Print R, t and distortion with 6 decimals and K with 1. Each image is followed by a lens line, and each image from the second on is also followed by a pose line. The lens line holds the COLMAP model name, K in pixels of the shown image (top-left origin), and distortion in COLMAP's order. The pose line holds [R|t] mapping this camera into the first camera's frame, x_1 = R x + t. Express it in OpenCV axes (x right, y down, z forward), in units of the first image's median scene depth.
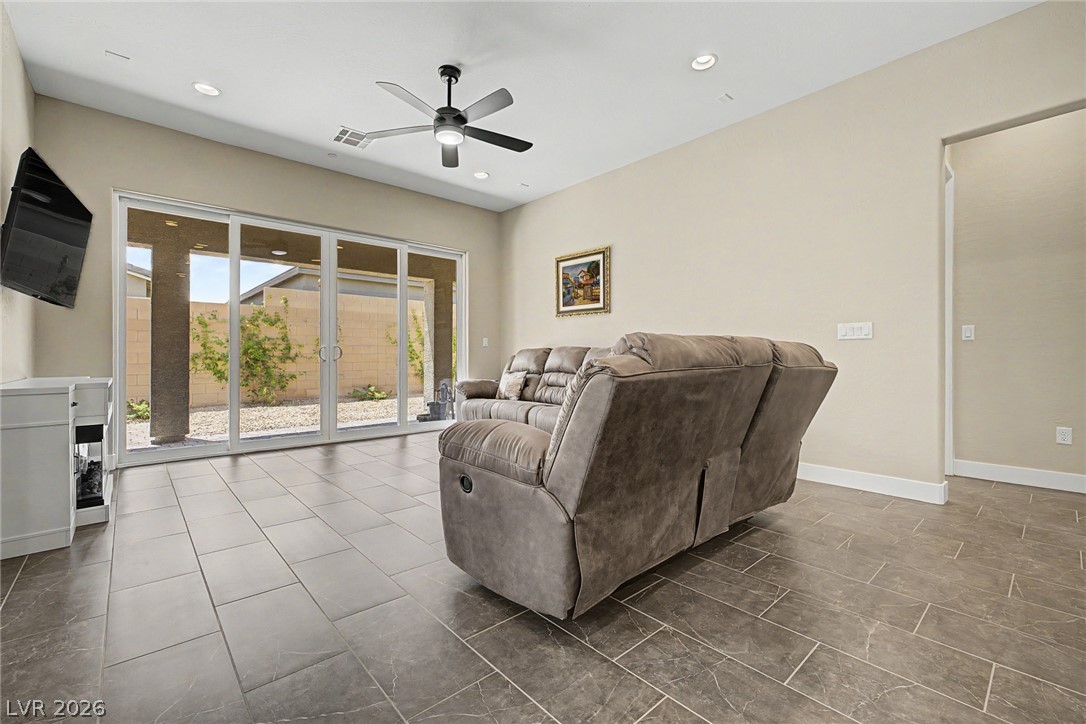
lens RADIAL K [[458.2, 0, 539.0], [0, 458.2, 348.5], [0, 0, 1]] dist [0.002202, 0.000329]
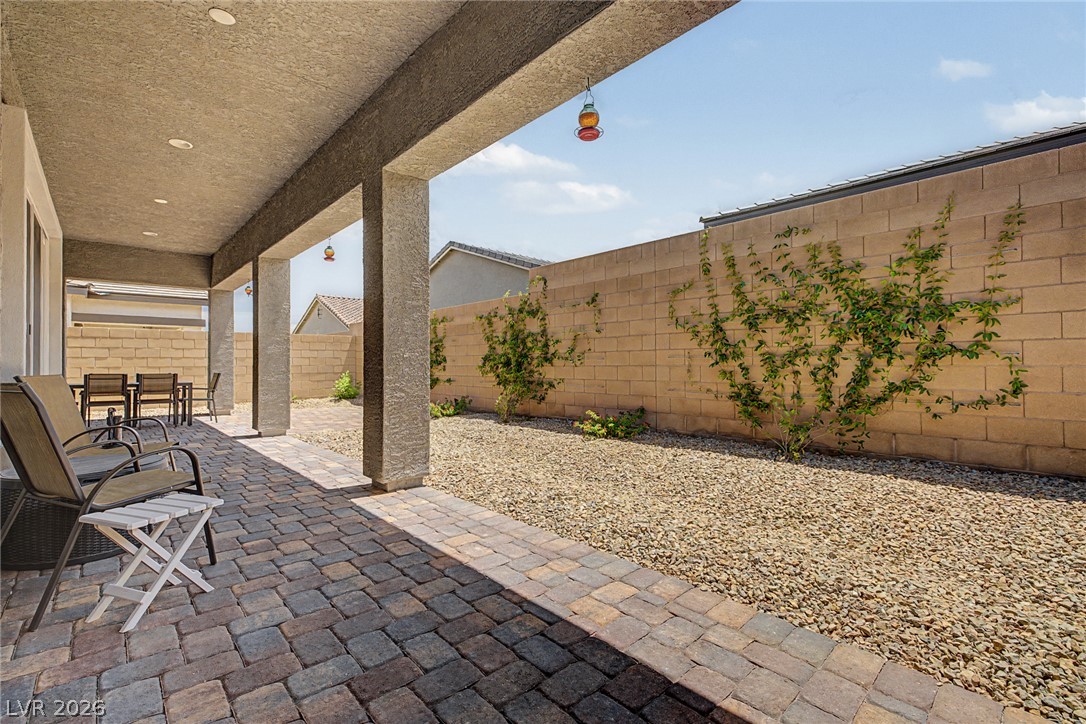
lens RADIAL K [[464.2, 0, 534.5], [0, 464.2, 359.9], [0, 0, 1]] dist [0.002436, -0.000013]
pose [[0.012524, -0.011012, -0.999861, 0.356199], [0.021654, 0.999708, -0.010739, 0.055377], [0.999687, -0.021516, 0.012758, 1.823835]]
